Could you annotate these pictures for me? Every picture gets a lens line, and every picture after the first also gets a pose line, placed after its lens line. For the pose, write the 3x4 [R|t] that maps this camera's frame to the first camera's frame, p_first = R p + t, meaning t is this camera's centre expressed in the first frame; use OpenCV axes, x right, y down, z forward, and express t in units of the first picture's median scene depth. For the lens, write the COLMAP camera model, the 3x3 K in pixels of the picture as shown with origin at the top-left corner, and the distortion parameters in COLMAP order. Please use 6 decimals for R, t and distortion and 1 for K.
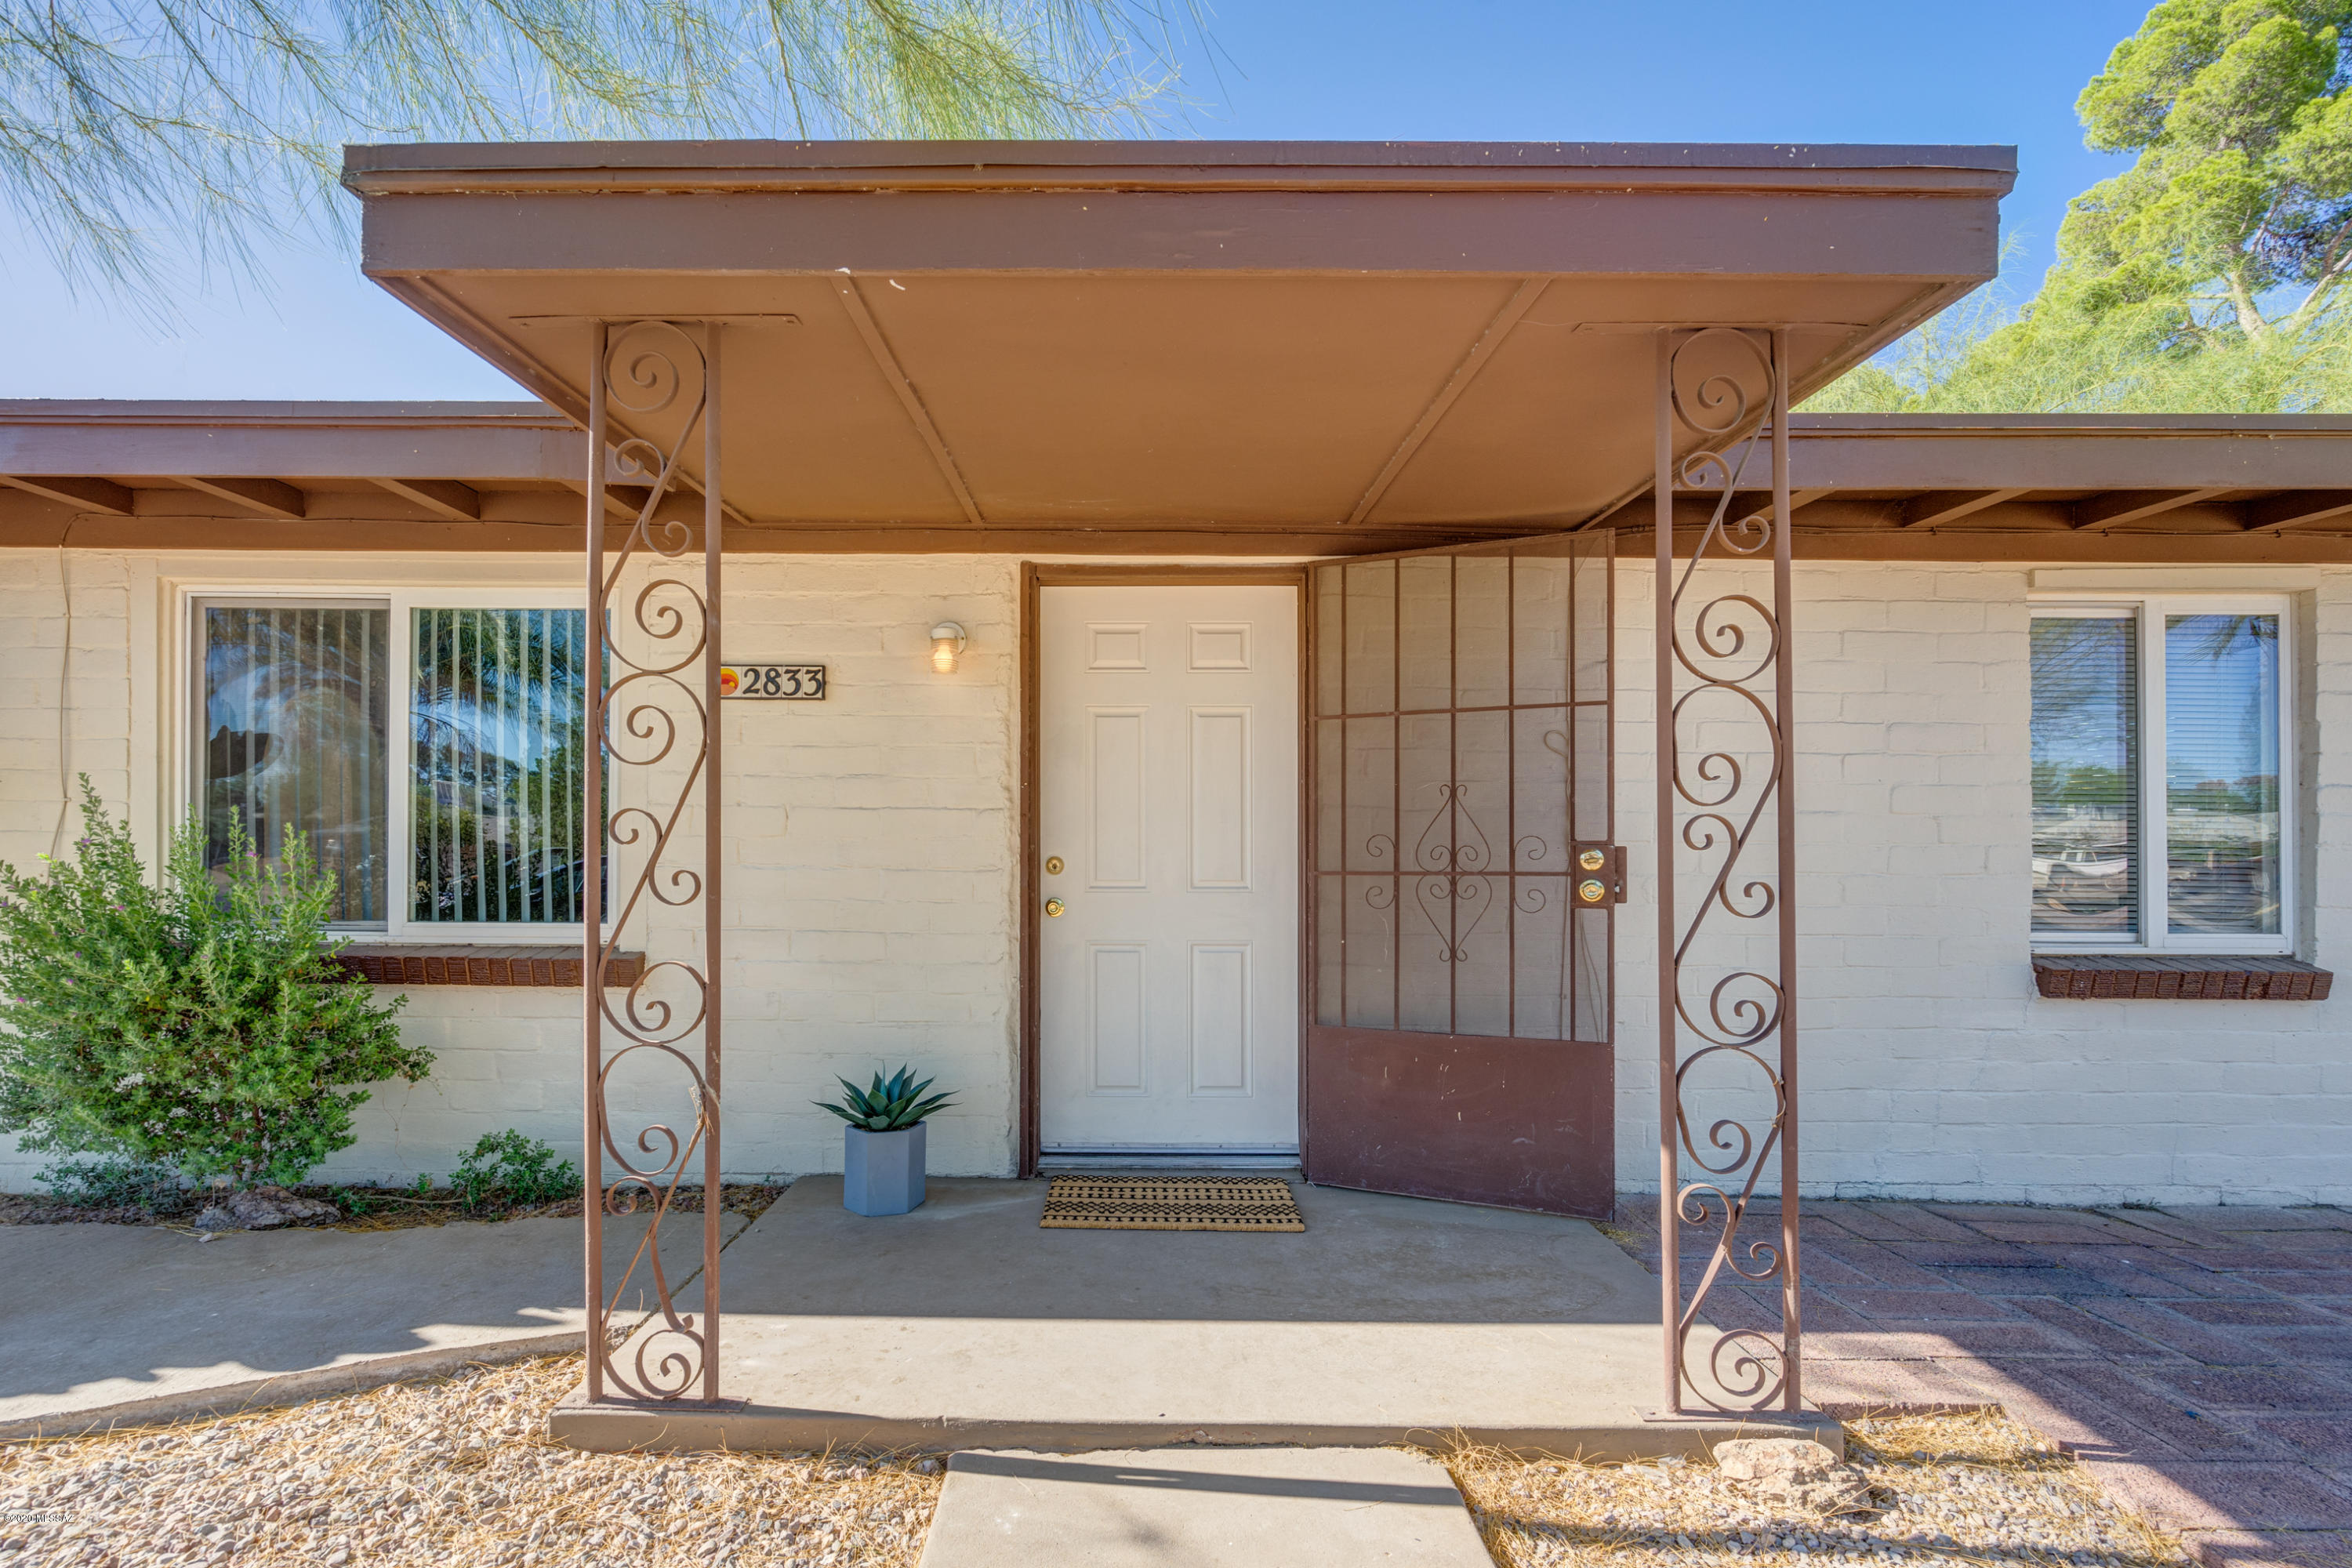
lens RADIAL K [[1078.5, 0, 1135.8], [0, 1078.5, 853.3], [0, 0, 1]] dist [-0.008883, 0.003201]
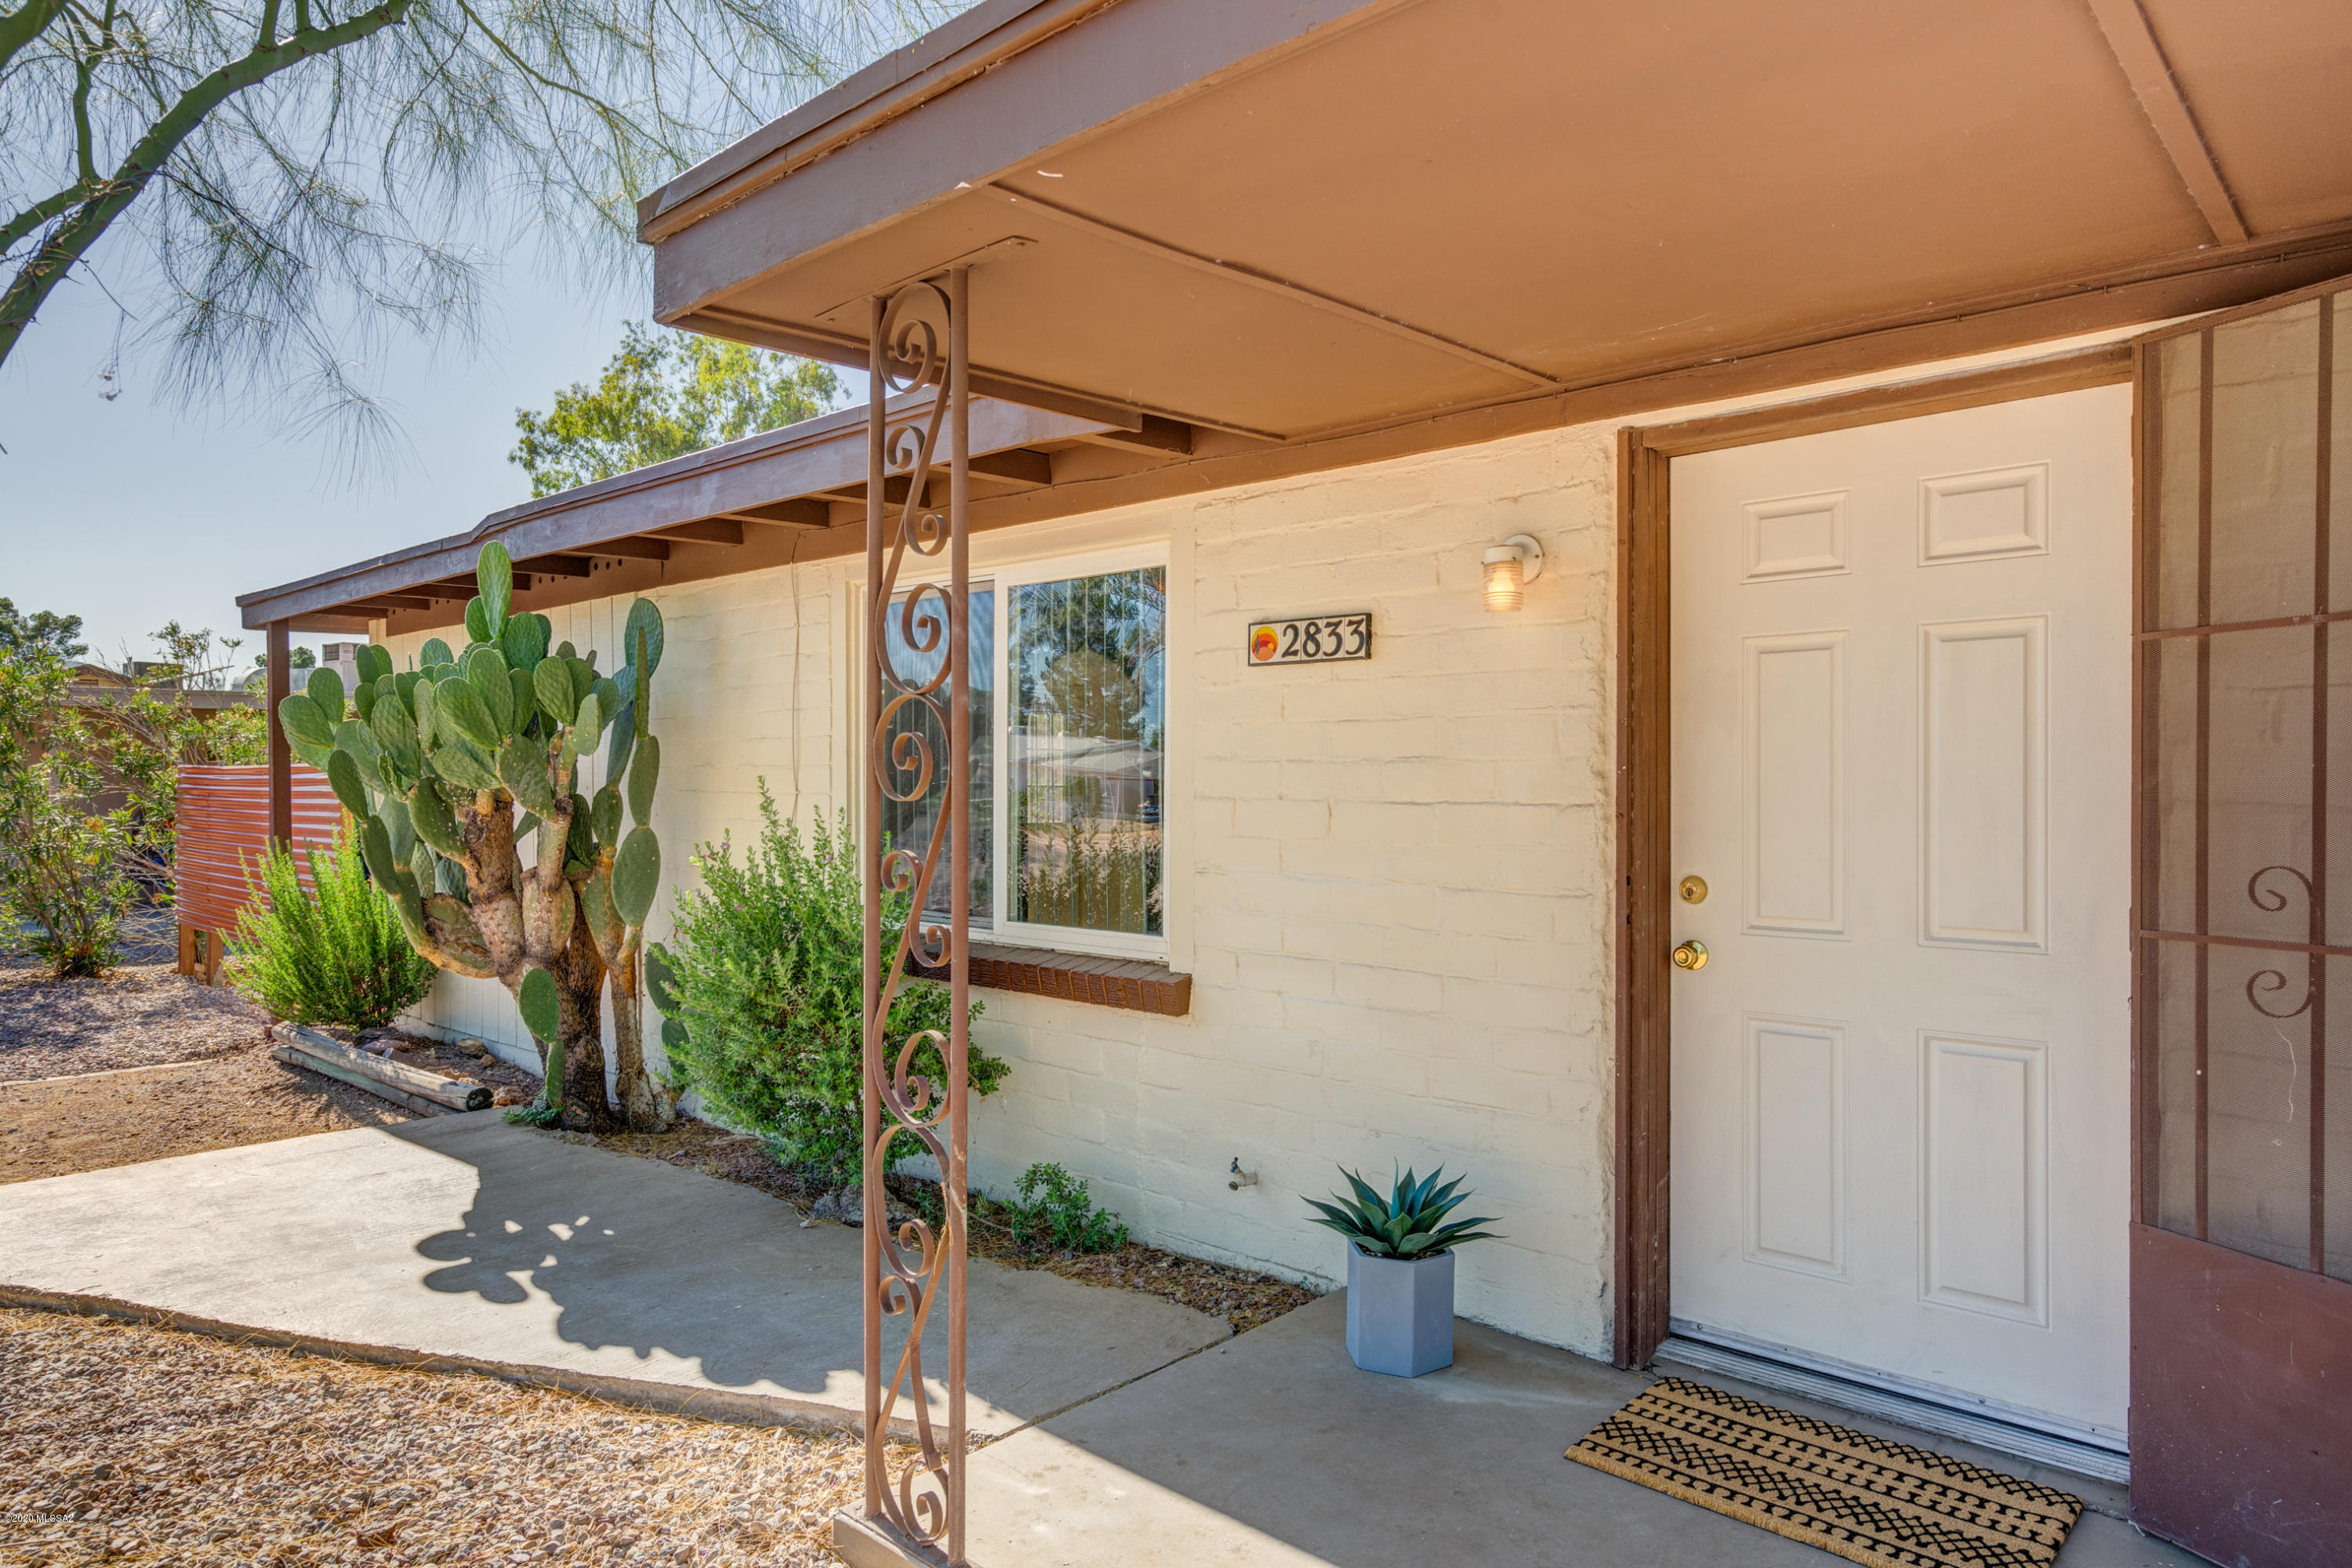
lens RADIAL K [[1431.8, 0, 1179.6], [0, 1431.8, 788.9], [0, 0, 1]] dist [0.001960, 0.005230]
pose [[0.744190, -0.002952, -0.667962, 0.285769], [0.004976, 0.999987, 0.001125, -0.054752], [0.667950, -0.004161, 0.744195, 0.173460]]
